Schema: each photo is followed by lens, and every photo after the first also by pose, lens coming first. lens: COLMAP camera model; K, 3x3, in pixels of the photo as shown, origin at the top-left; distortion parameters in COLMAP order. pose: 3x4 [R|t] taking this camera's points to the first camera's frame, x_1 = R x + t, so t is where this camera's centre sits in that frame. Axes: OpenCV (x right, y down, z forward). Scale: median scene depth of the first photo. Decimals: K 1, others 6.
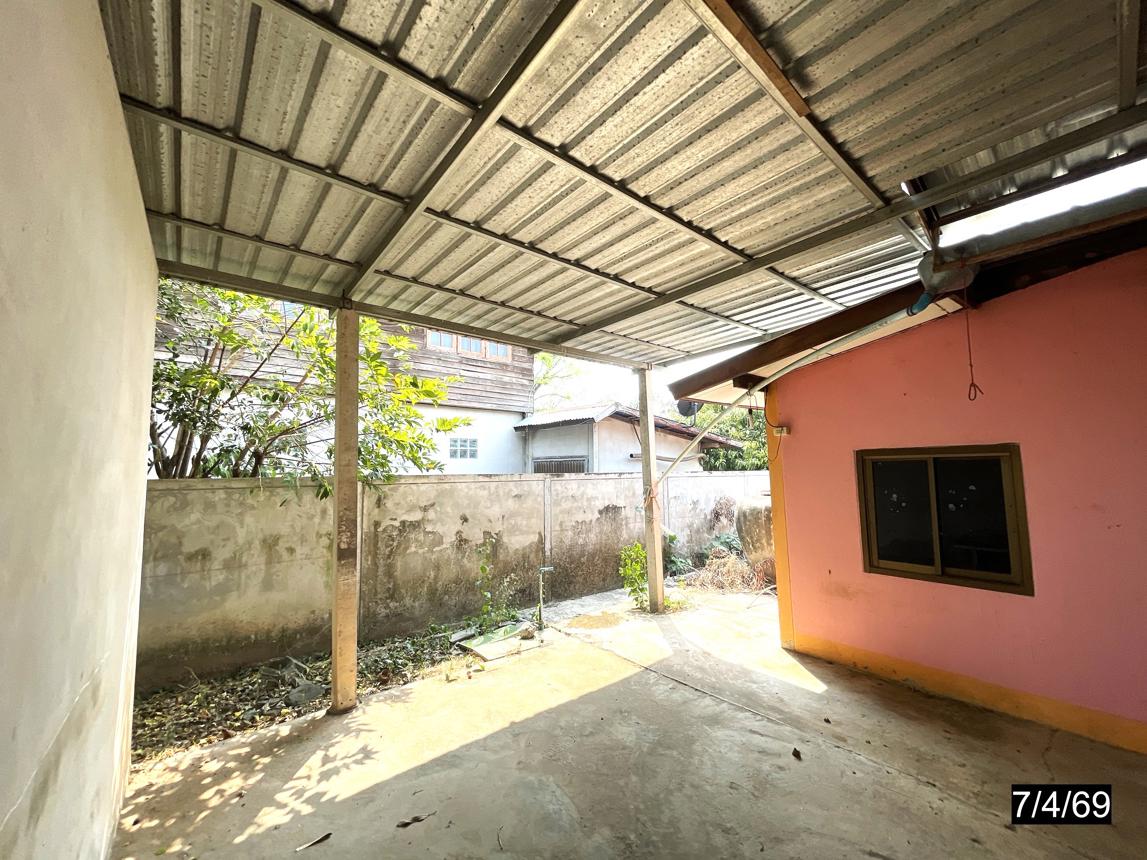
lens RADIAL K [[461.9, 0, 570.1], [0, 461.9, 432.5], [0, 0, 1]] dist [-0.003127, -0.000229]
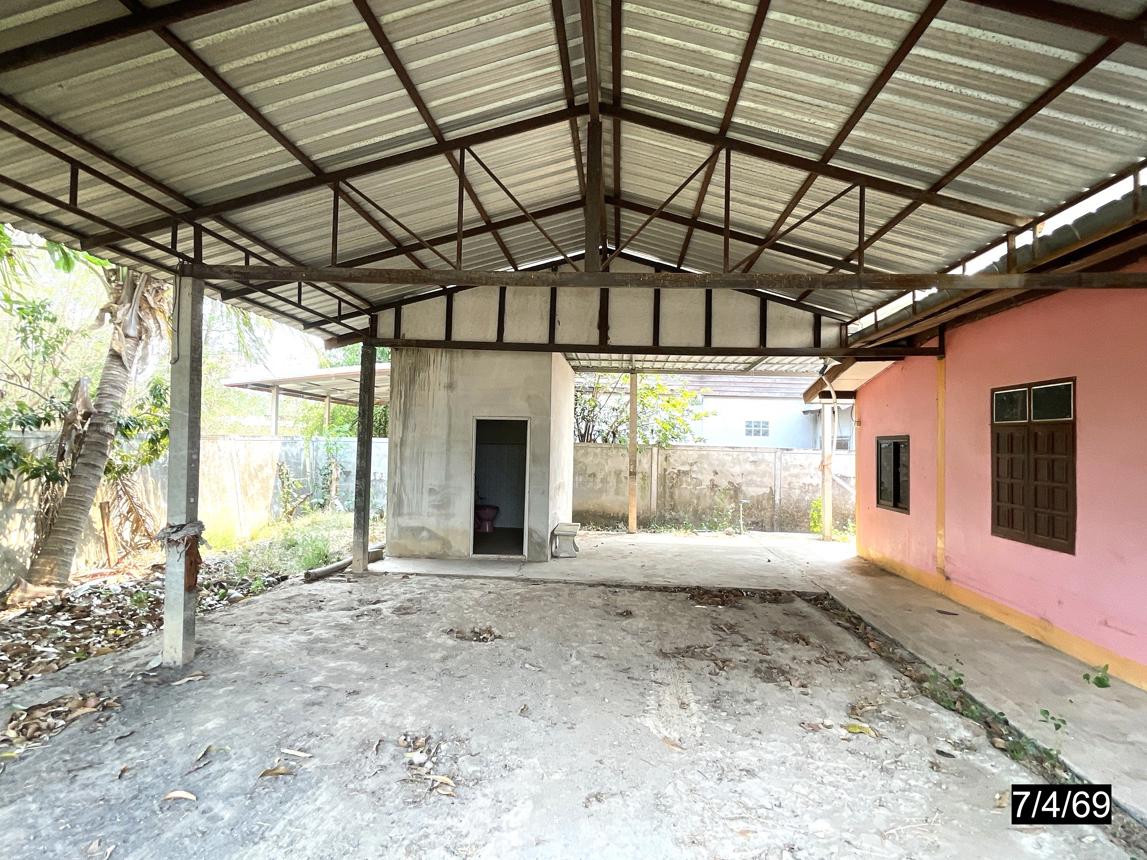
lens RADIAL K [[602.6, 0, 573.9], [0, 602.6, 430.1], [0, 0, 1]] dist [0.000048, -0.000002]
pose [[0.721197, 0.013630, -0.692596, 0.959642], [0.021384, 0.998892, 0.041925, -0.072907], [0.692400, -0.045047, 0.720106, -0.972260]]
